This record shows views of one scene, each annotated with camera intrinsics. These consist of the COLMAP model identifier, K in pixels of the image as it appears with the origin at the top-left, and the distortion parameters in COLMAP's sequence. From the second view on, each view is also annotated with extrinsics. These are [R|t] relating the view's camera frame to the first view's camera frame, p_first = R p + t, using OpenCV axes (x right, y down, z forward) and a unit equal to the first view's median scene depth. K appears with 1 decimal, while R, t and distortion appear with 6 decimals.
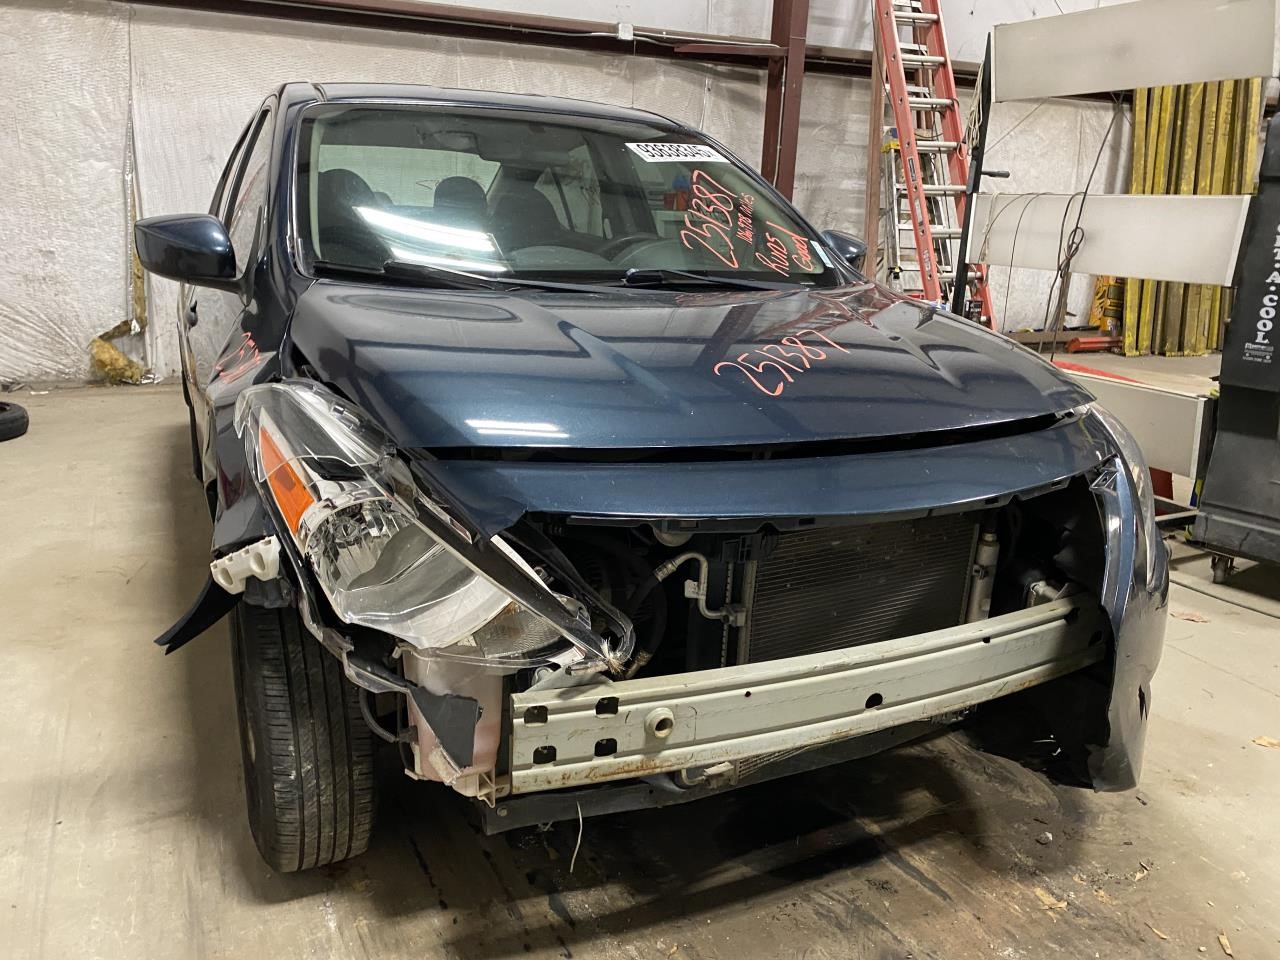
lens RADIAL K [[979.4, 0, 629.5], [0, 979.4, 471.8], [0, 0, 1]] dist [0.043477, -0.040076]
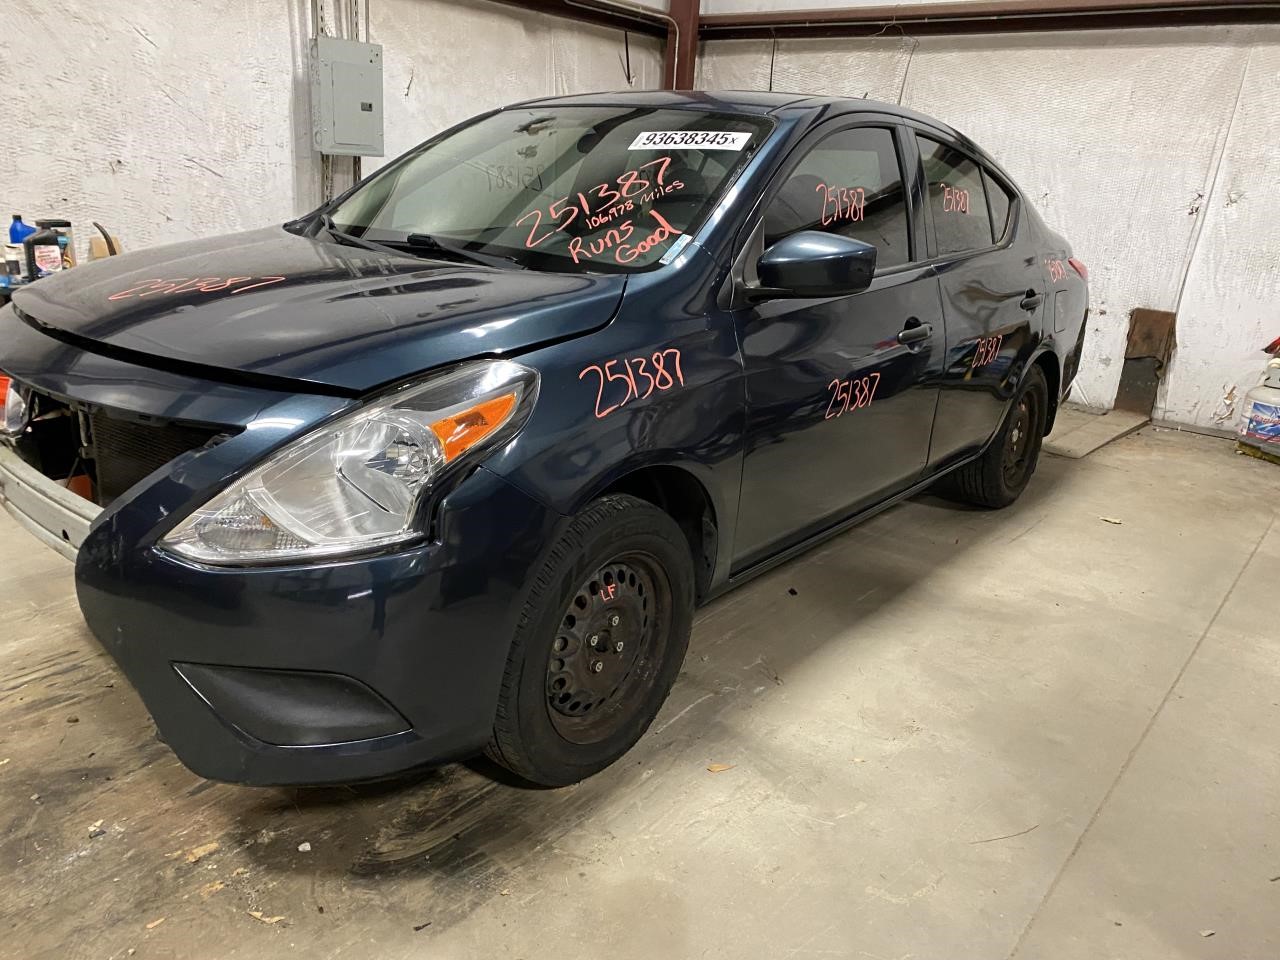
lens RADIAL K [[979.4, 0, 629.5], [0, 979.4, 471.8], [0, 0, 1]] dist [0.043477, -0.040076]
pose [[0.438559, 0.258309, -0.860780, 1.427334], [-0.285201, 0.948296, 0.139265, -0.208176], [0.852248, 0.184420, 0.489554, 0.830886]]
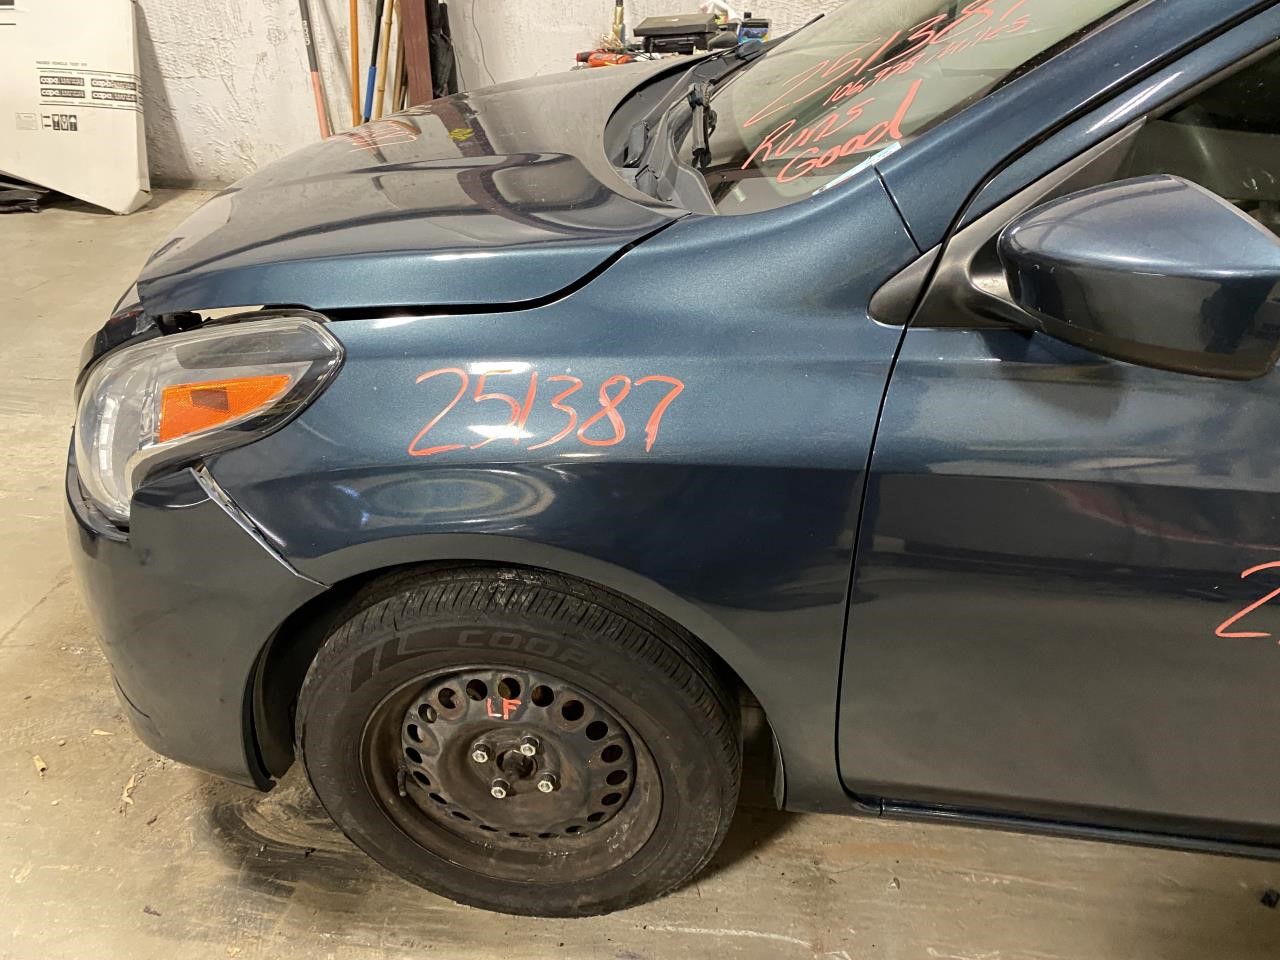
lens RADIAL K [[979.4, 0, 629.5], [0, 979.4, 471.8], [0, 0, 1]] dist [0.043477, -0.040076]
pose [[-0.540850, 0.398922, -0.740502, 0.886656], [-0.251964, 0.763108, 0.595130, -0.506643], [0.802493, 0.508456, -0.312213, 1.619085]]
